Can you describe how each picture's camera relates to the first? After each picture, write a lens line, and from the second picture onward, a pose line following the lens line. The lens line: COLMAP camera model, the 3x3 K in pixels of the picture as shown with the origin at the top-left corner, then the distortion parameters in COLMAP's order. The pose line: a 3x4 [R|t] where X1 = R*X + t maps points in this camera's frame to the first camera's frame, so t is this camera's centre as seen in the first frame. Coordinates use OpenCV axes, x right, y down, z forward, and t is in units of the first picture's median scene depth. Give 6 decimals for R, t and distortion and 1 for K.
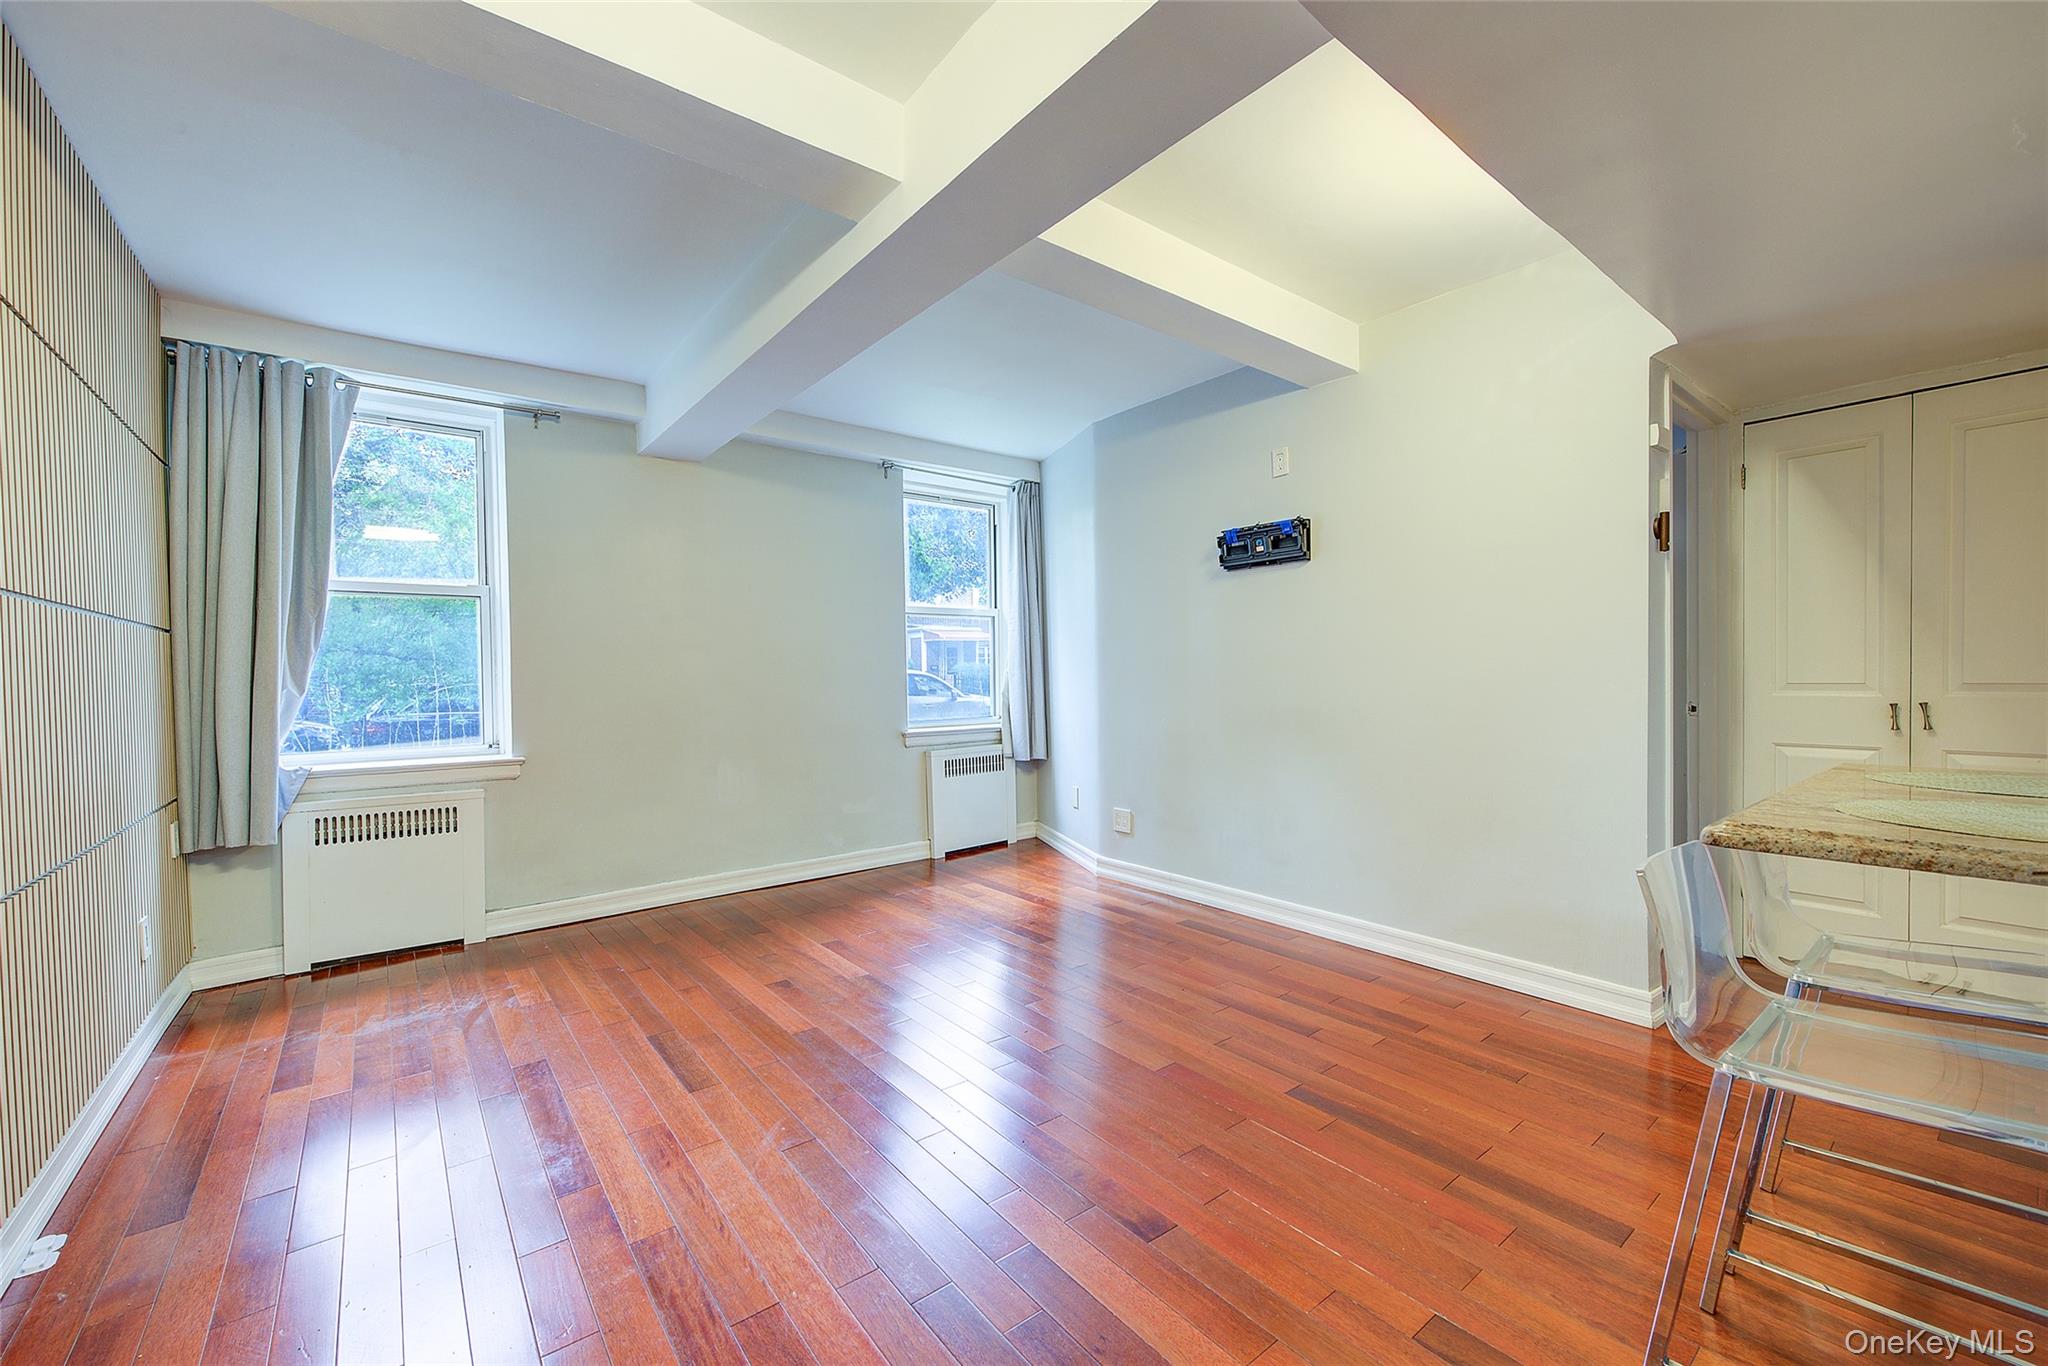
lens RADIAL K [[820.5, 0, 1030.0], [0, 820.5, 689.7], [0, 0, 1]] dist [0.002585, -0.003815]
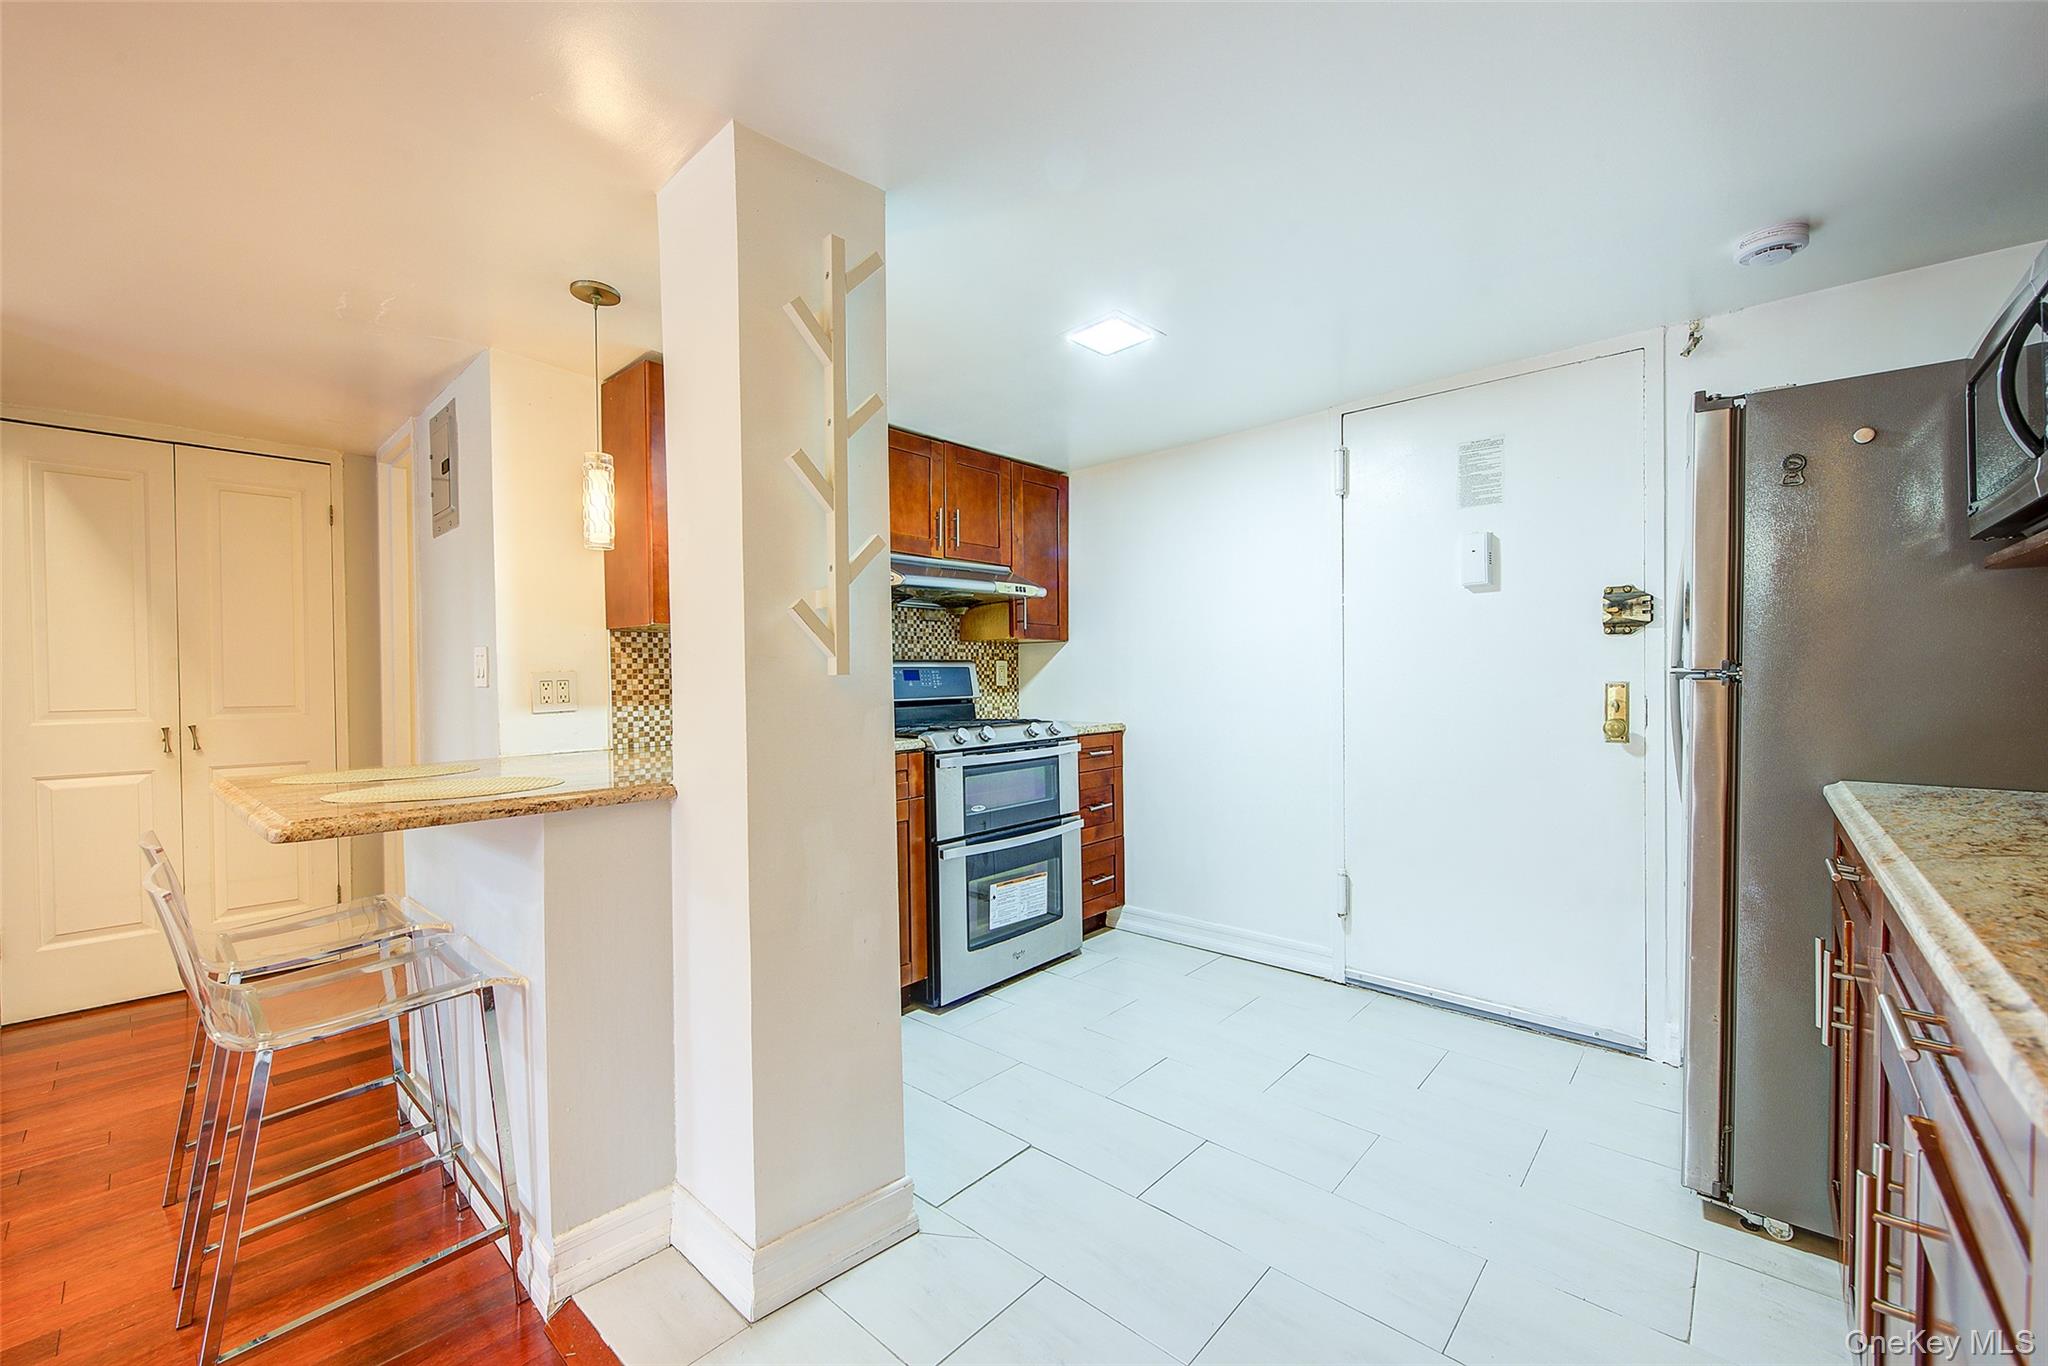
lens RADIAL K [[820.5, 0, 1026.6], [0, 820.5, 687.3], [0, 0, 1]] dist [0.002585, -0.003815]
pose [[-0.160450, 0.004647, 0.987033, -0.146815], [0.033007, 0.999455, 0.000660, 0.000707], [-0.986492, 0.032684, -0.160516, 0.040753]]
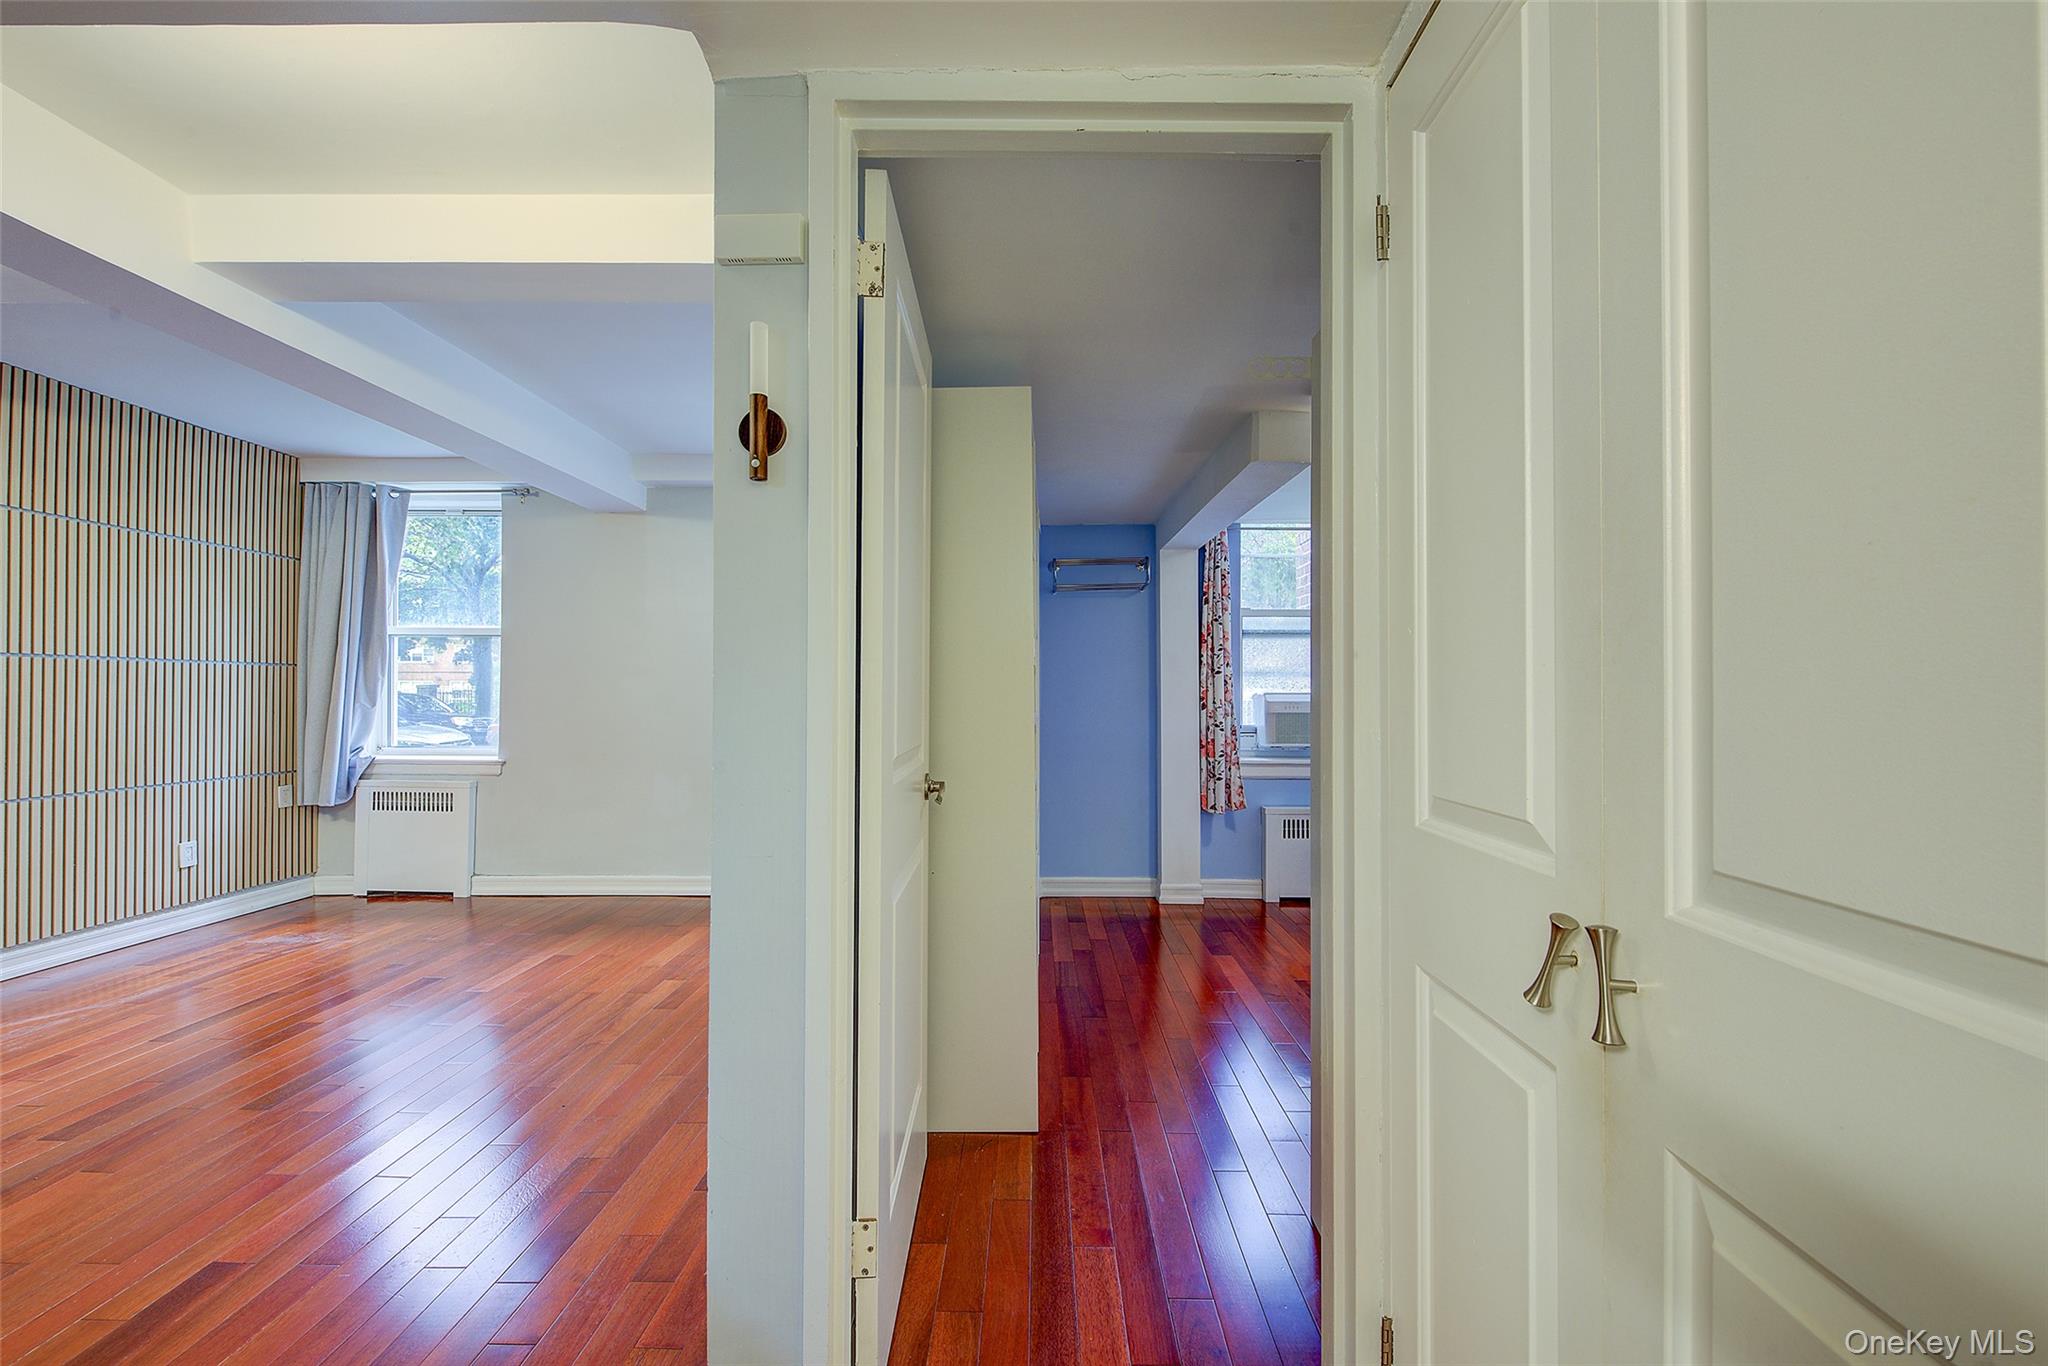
lens RADIAL K [[820.5, 0, 1043.8], [0, 820.5, 685.8], [0, 0, 1]] dist [0.002585, -0.003815]
pose [[0.782869, 0.016526, -0.621967, 0.924485], [-0.032221, 0.999383, -0.014002, -0.047131], [0.621352, 0.031003, 0.782918, 0.562256]]
